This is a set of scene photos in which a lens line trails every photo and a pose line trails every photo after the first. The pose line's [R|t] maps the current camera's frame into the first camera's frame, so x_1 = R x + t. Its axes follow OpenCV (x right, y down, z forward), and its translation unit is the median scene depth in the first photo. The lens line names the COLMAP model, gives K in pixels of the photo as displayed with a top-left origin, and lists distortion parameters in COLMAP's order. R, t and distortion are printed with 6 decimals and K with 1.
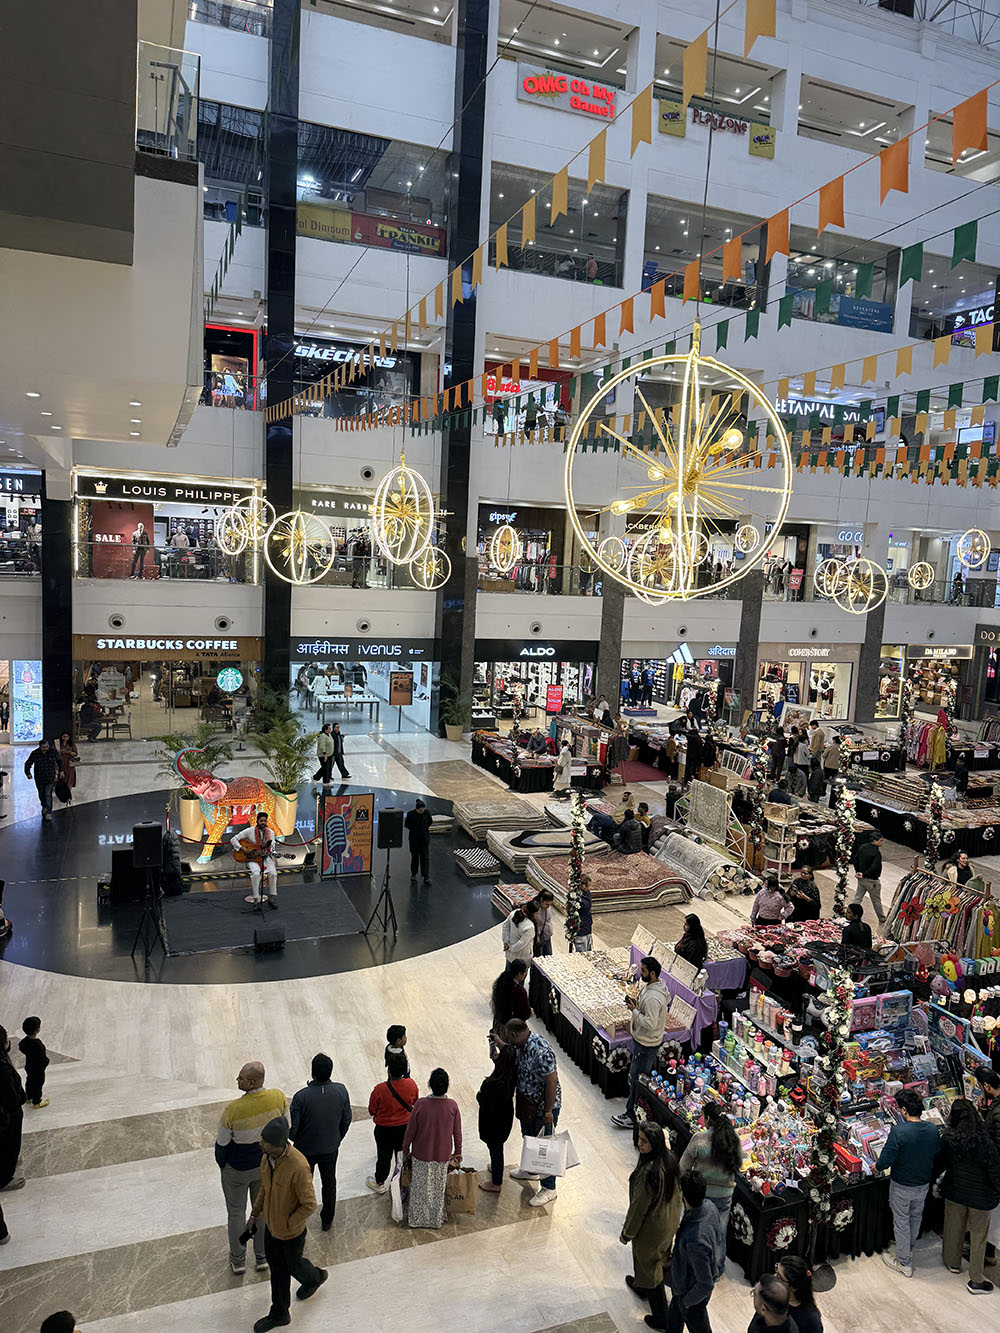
lens RADIAL K [[917.5, 0, 502.2], [0, 917.5, 666.4], [0, 0, 1]] dist [0.030646, -0.037099]
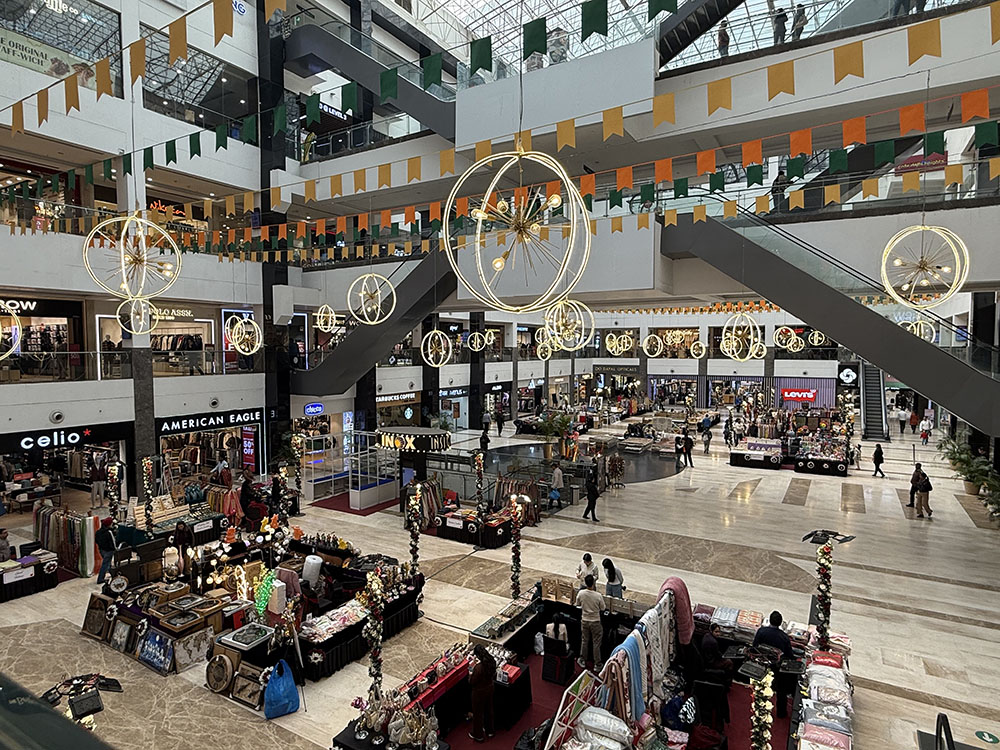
lens RADIAL K [[578.7, 0, 502.1], [0, 578.7, 368.3], [0, 0, 1]] dist [-0.023273, 0.000363]
pose [[0.781633, -0.069461, 0.619858, -0.877289], [0.108756, 0.993734, -0.025783, -0.027302], [-0.614183, 0.087567, 0.784290, -0.130634]]
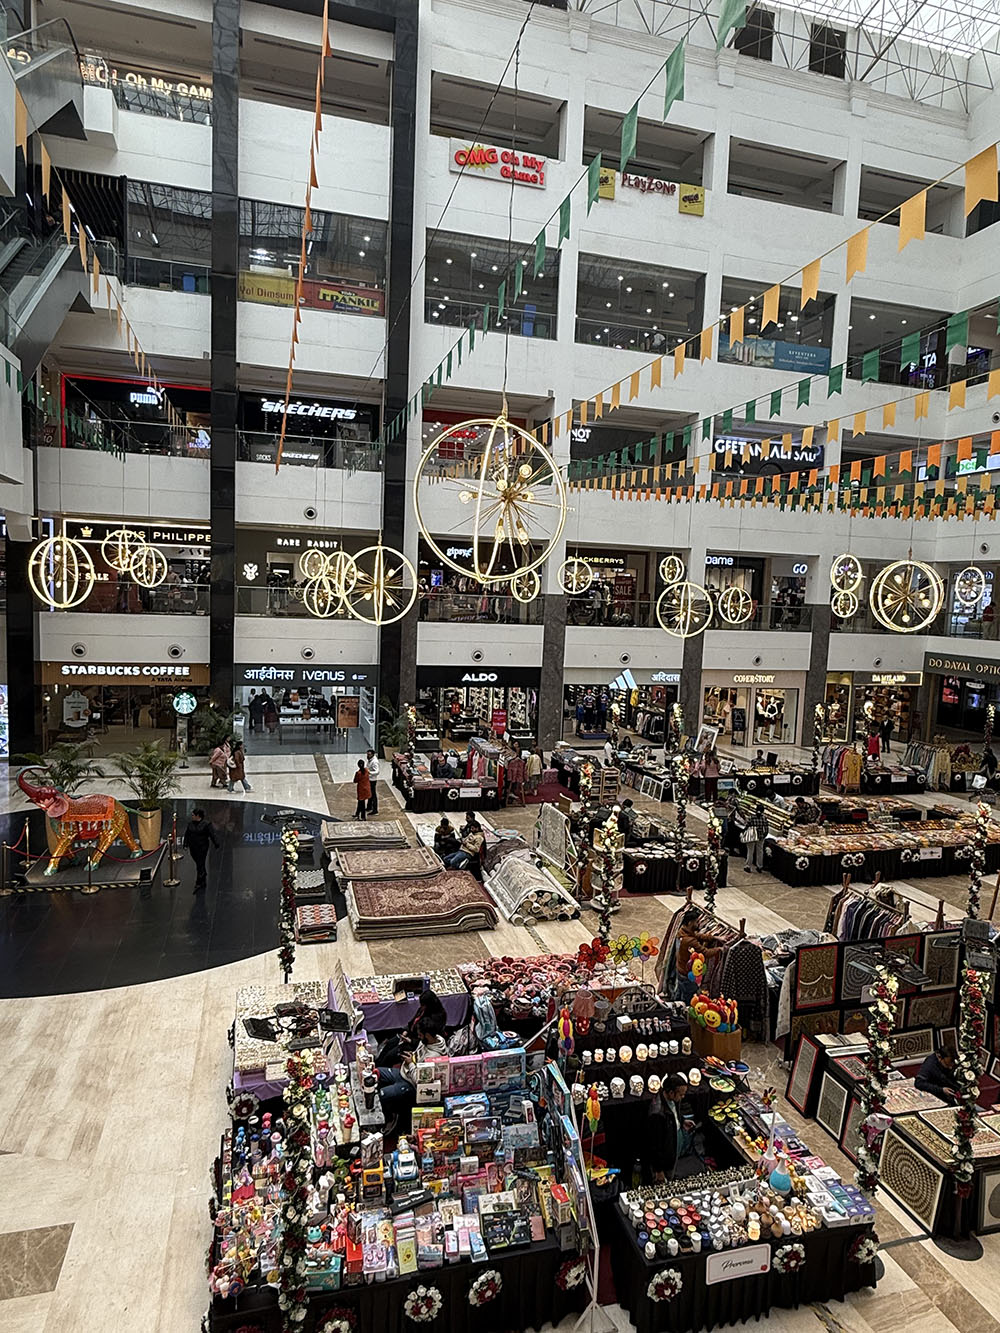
lens RADIAL K [[814.2, 0, 499.6], [0, 814.2, 670.5], [0, 0, 1]] dist [-0.010564, 0.006443]
pose [[0.995928, -0.000372, -0.090155, 0.156316], [-0.002075, 0.999632, -0.027056, 0.001281], [0.090132, 0.027133, 0.995560, 0.063848]]
